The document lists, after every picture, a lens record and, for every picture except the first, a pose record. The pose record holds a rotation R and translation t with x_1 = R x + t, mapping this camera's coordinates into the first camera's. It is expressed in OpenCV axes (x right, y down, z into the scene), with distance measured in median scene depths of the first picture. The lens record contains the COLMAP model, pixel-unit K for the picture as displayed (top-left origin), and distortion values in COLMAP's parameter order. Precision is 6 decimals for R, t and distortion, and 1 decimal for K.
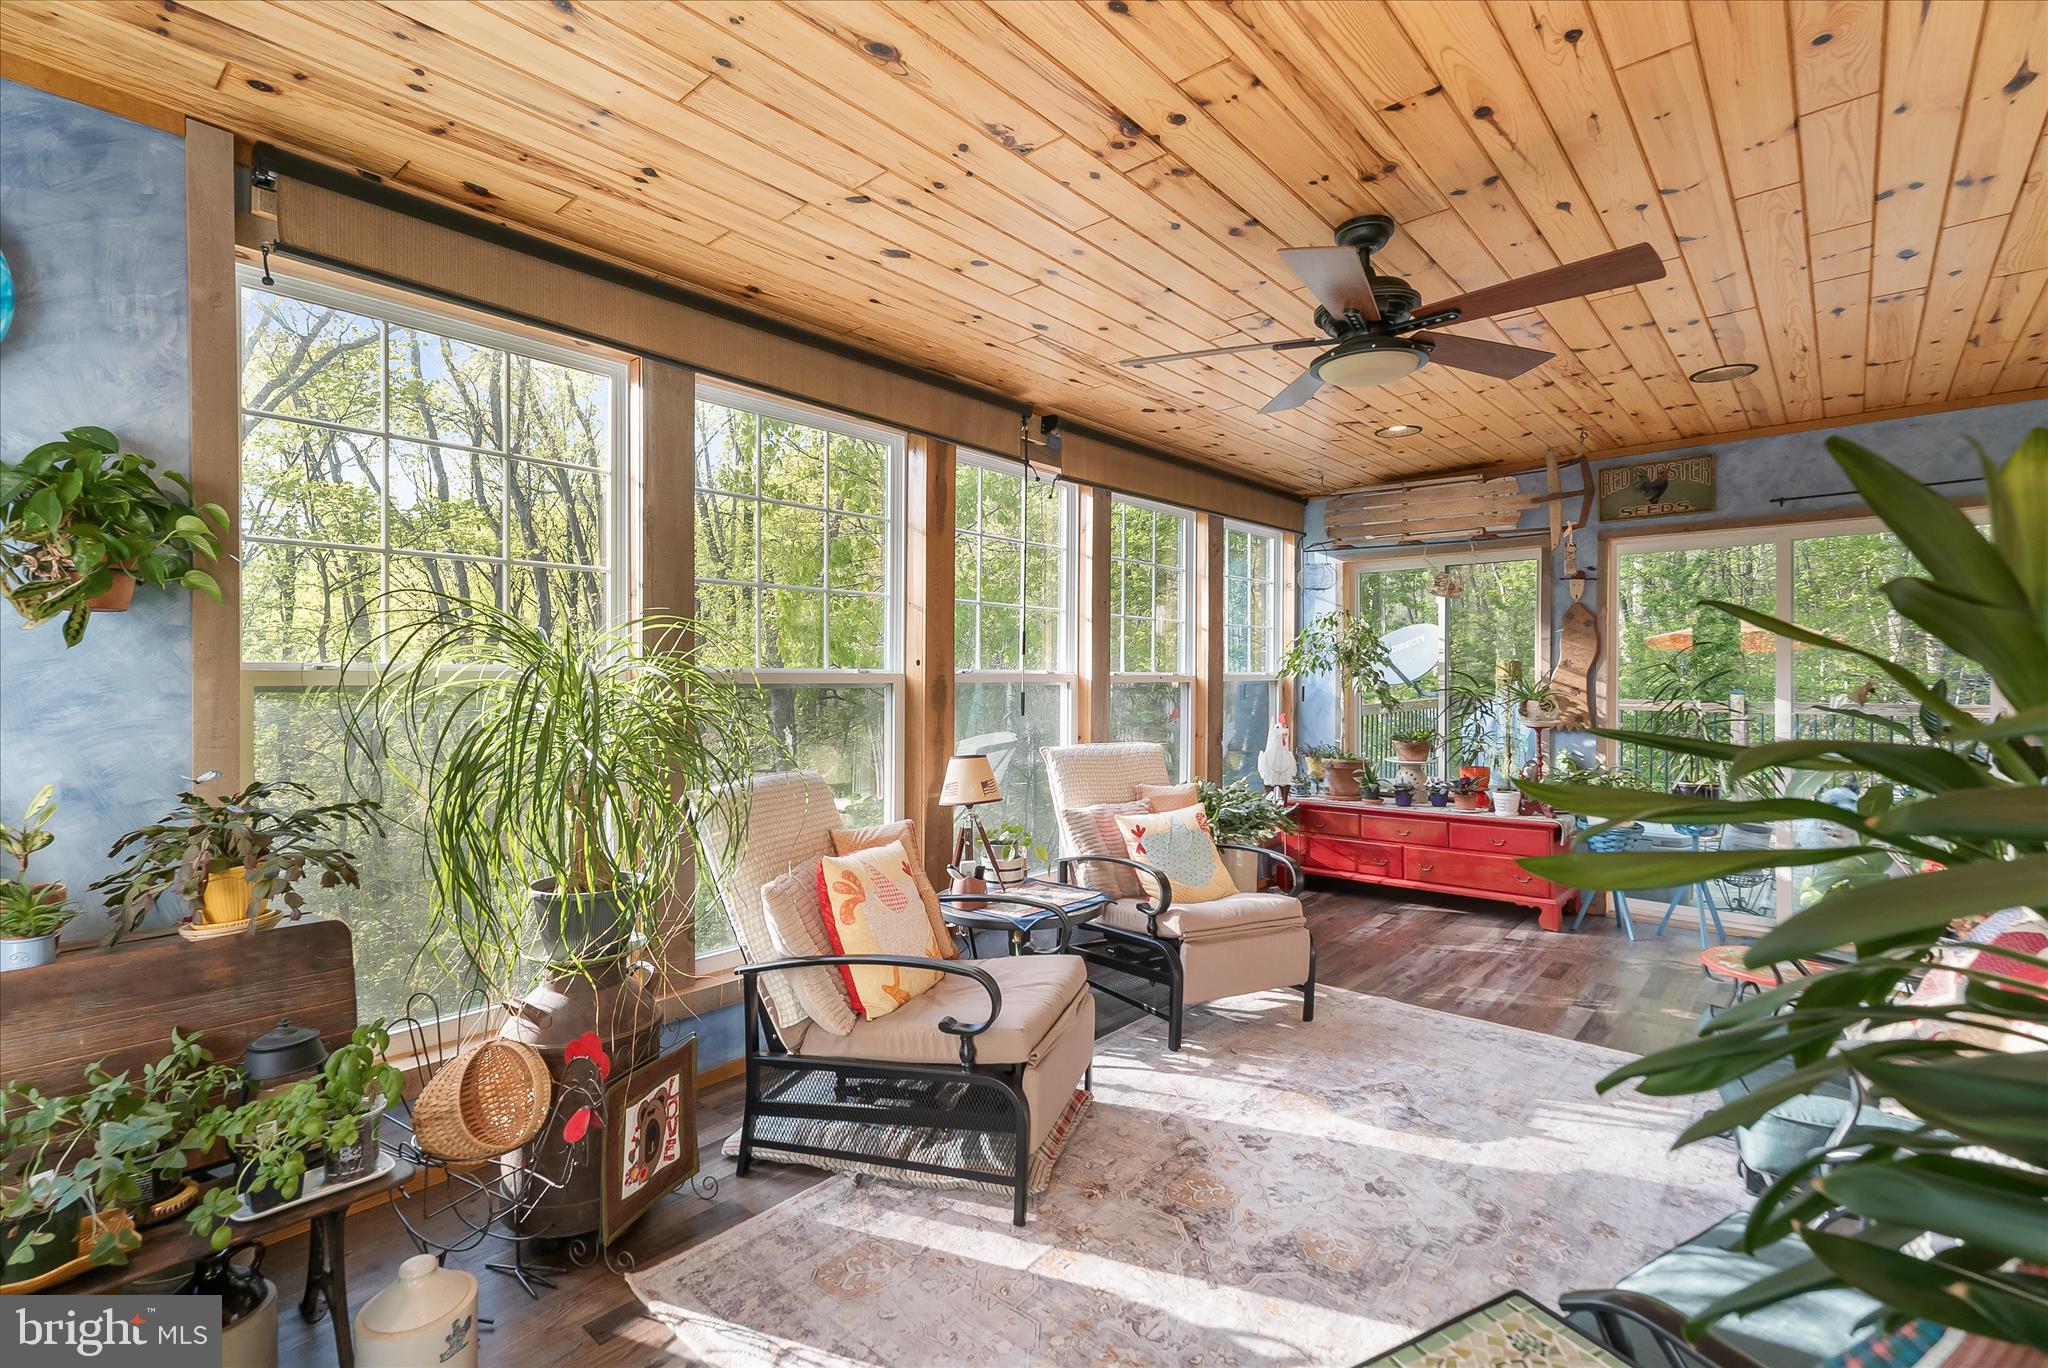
lens RADIAL K [[928.2, 0, 1024.0], [0, 928.2, 684.0], [0, 0, 1]] dist [0.000440, 0.000023]
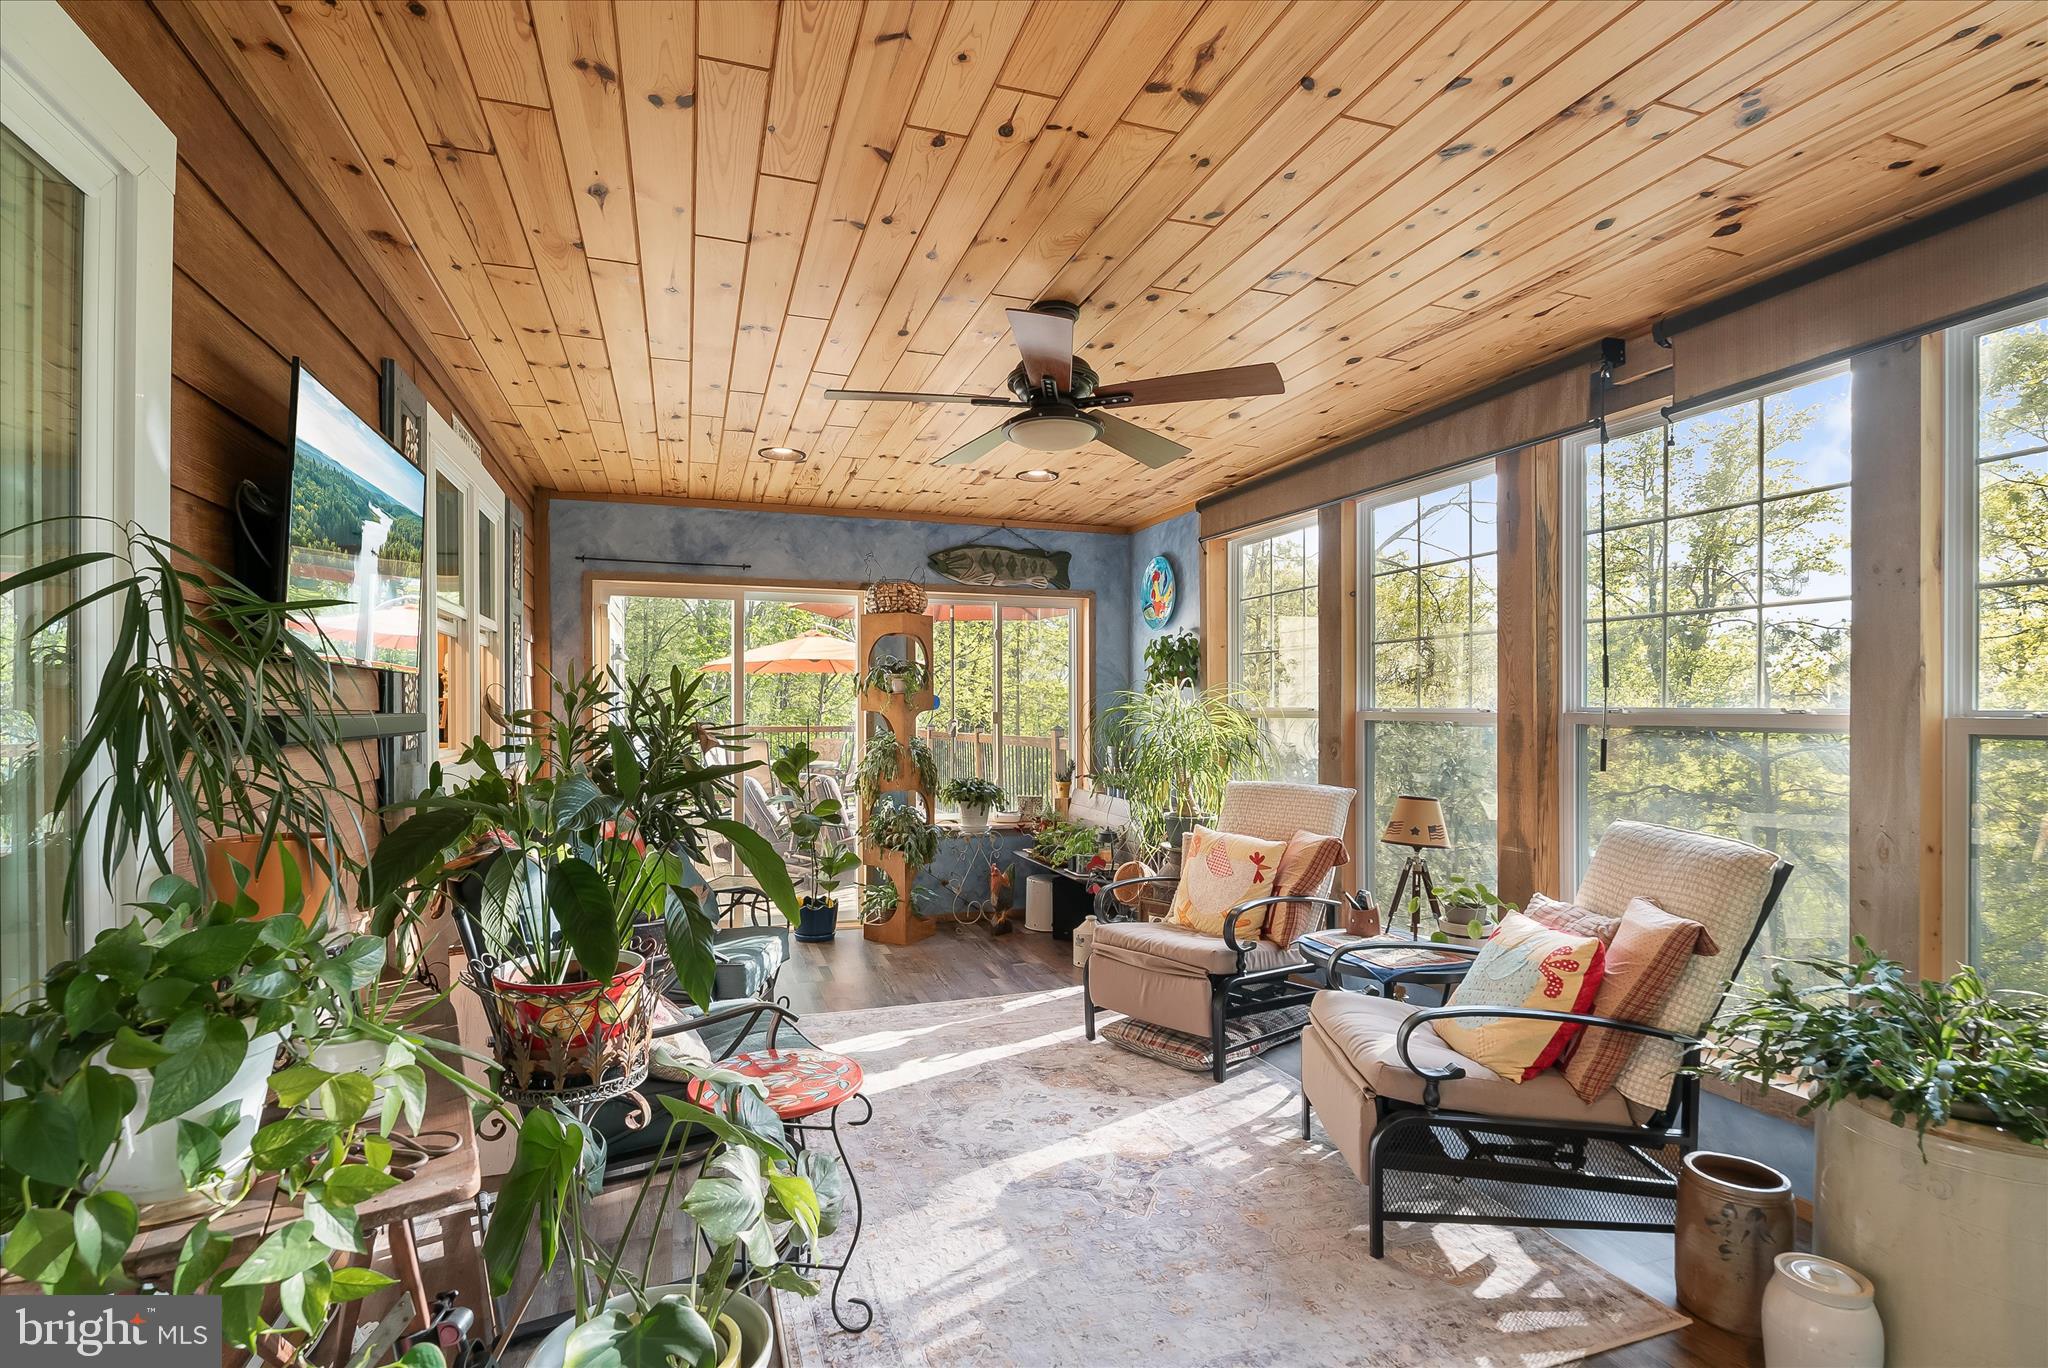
lens RADIAL K [[981.7, 0, 1032.9], [0, 981.7, 708.3], [0, 0, 1]] dist [-0.003459, -0.000333]
pose [[-0.480979, -0.002772, -0.876728, 1.258354], [-0.007555, 0.999971, 0.000983, -0.014337], [0.876700, 0.007096, -0.480986, 1.381680]]
